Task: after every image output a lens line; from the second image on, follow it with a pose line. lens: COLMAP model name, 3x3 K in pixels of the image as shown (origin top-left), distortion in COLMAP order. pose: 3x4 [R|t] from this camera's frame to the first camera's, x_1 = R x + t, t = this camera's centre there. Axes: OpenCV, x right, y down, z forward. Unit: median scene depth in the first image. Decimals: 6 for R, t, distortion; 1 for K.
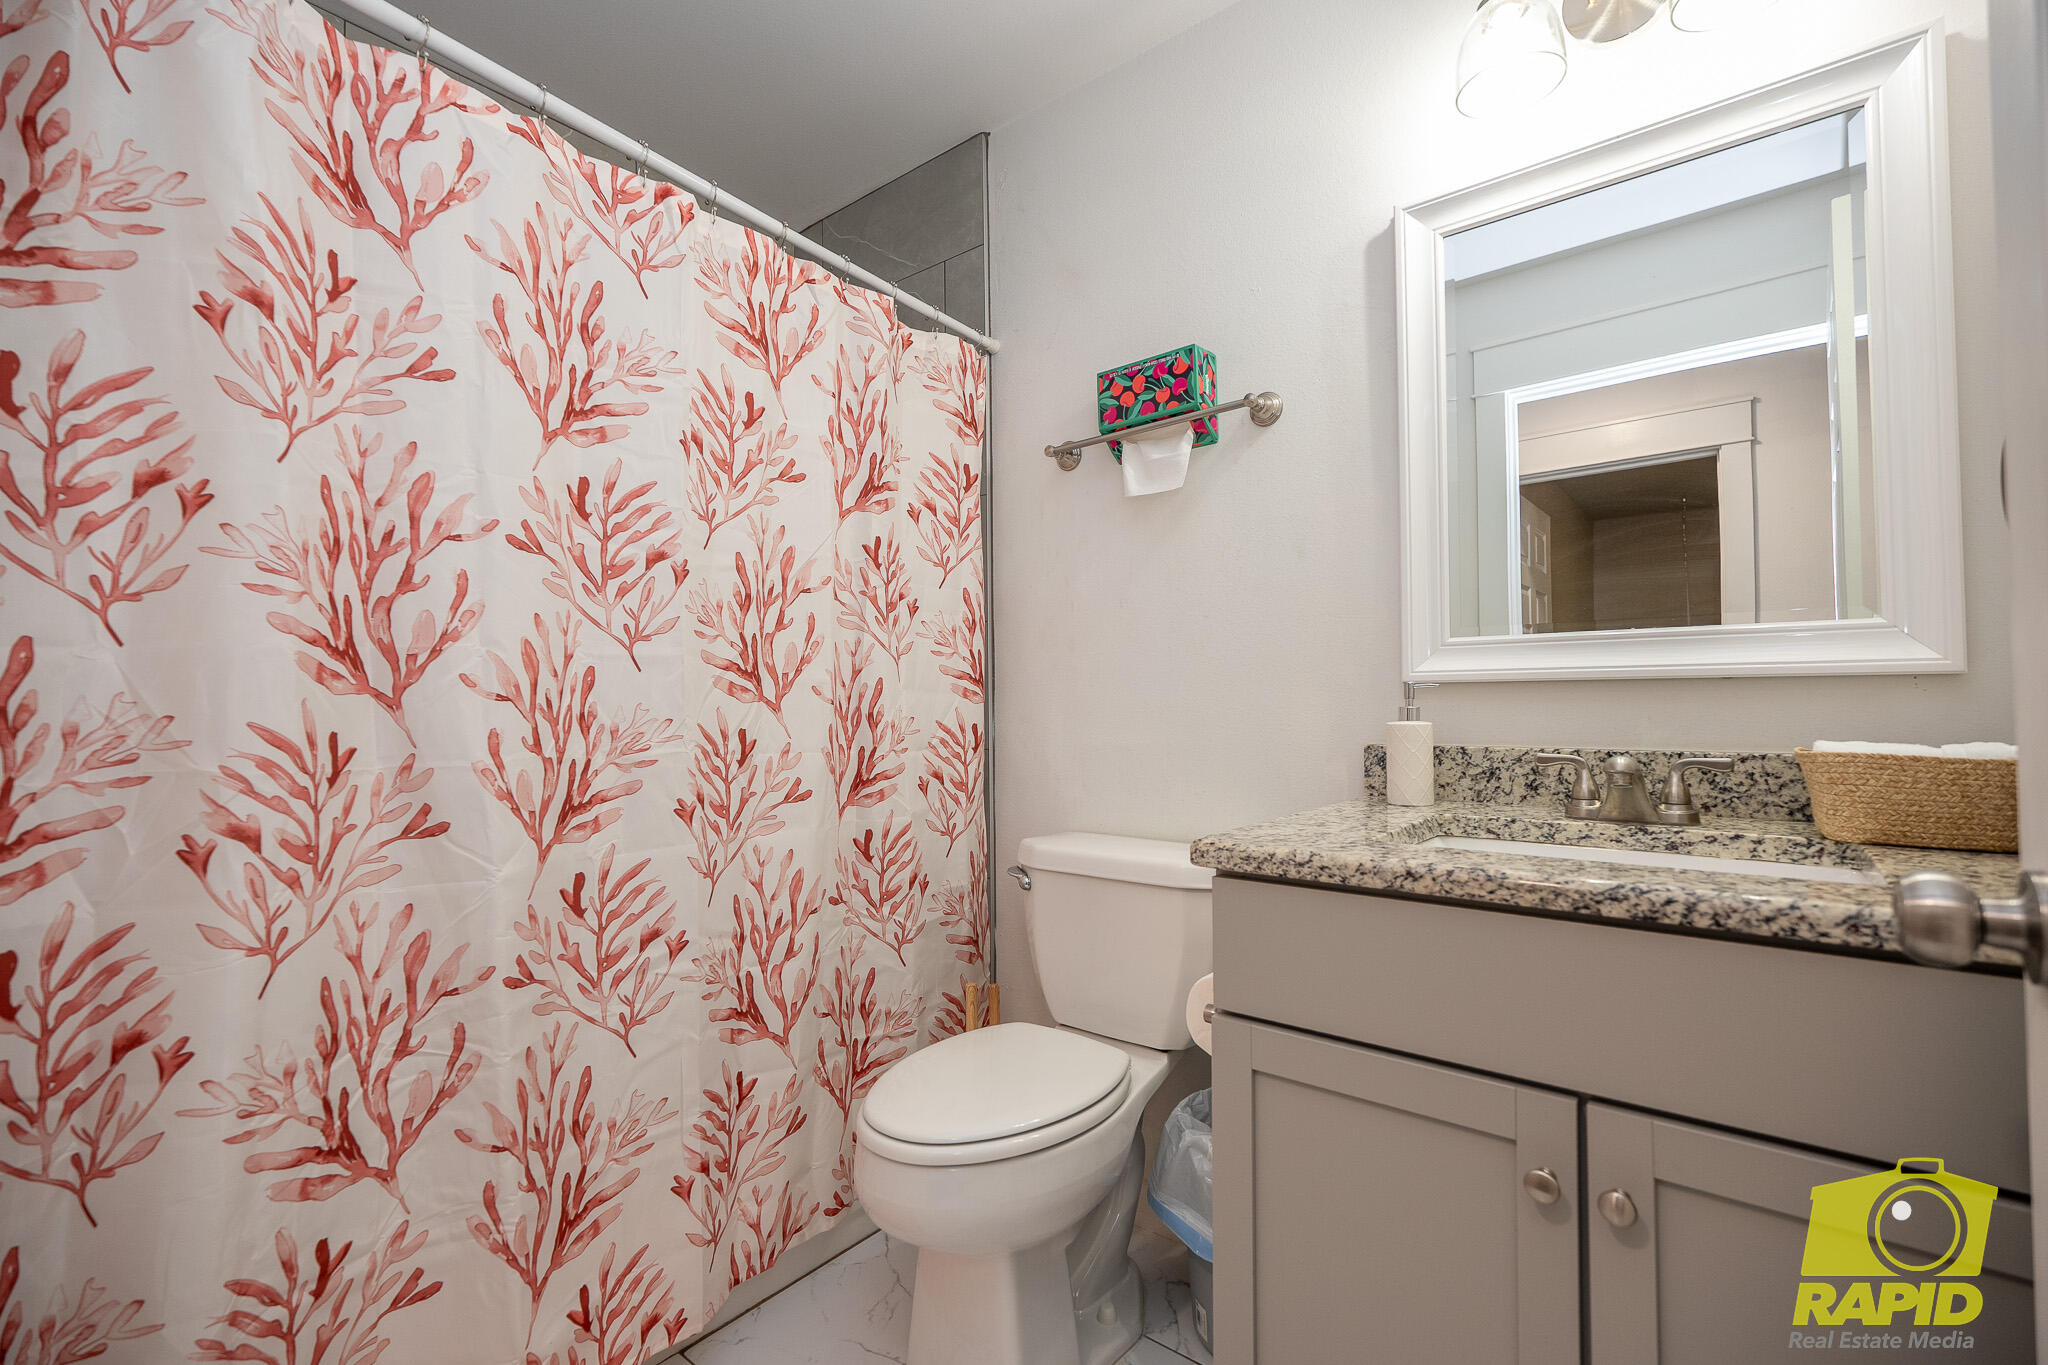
lens RADIAL K [[899.4, 0, 1024.0], [0, 899.4, 682.5], [0, 0, 1]] dist [-0.004389, 0.000120]
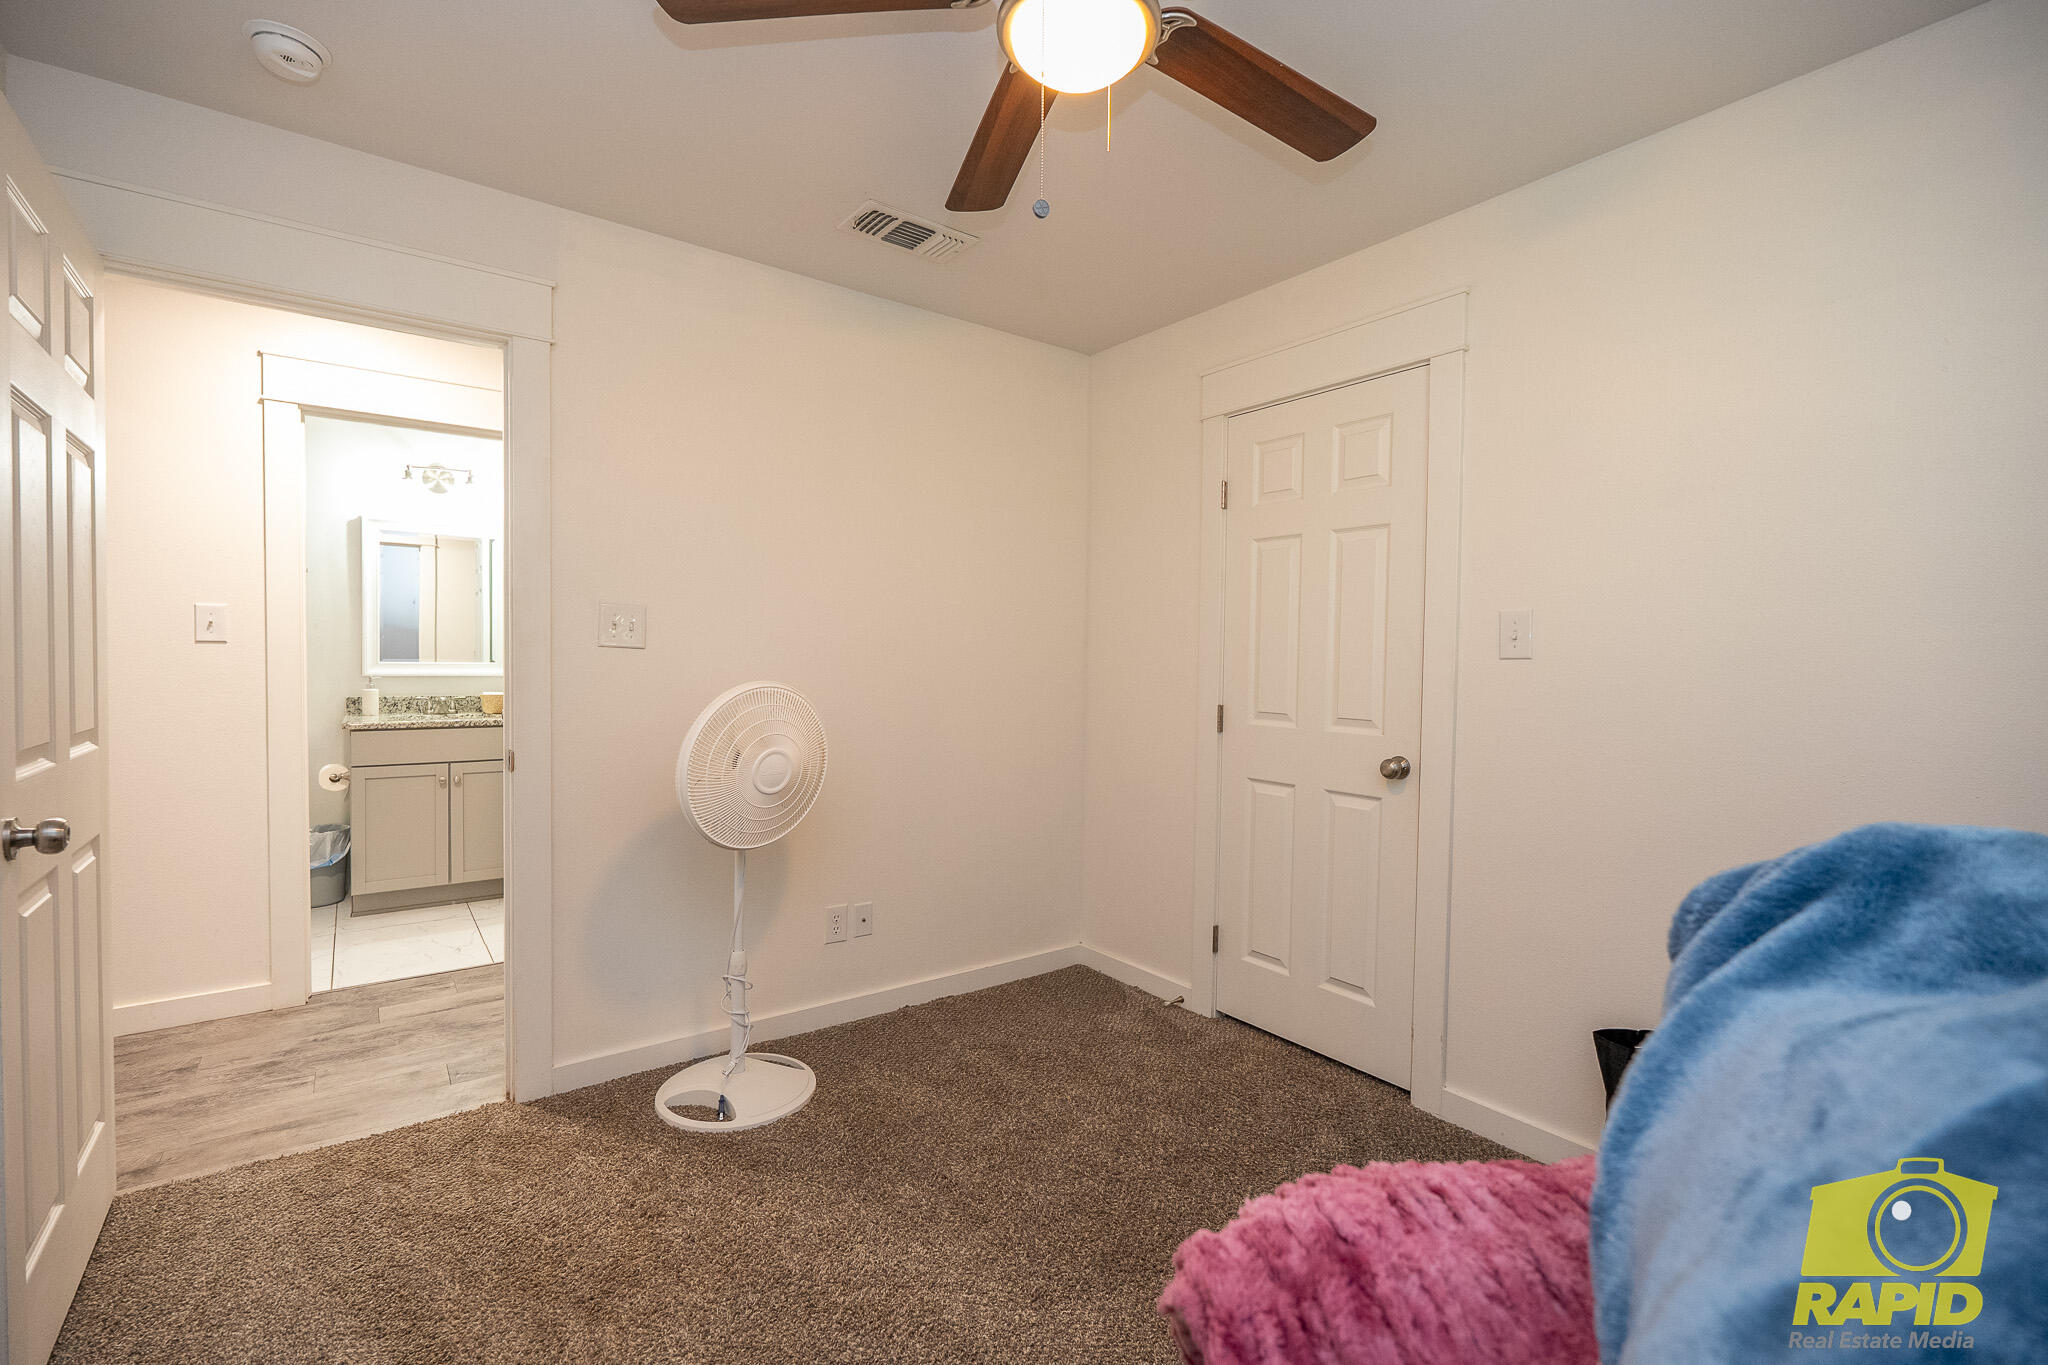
lens RADIAL K [[899.4, 0, 1024.0], [0, 899.4, 682.5], [0, 0, 1]] dist [-0.004389, 0.000120]
pose [[0.237064, -0.005541, 0.971478, -2.196760], [-0.041141, 0.999029, 0.015738, -0.129061], [-0.970623, -0.043699, 0.236606, -2.074812]]
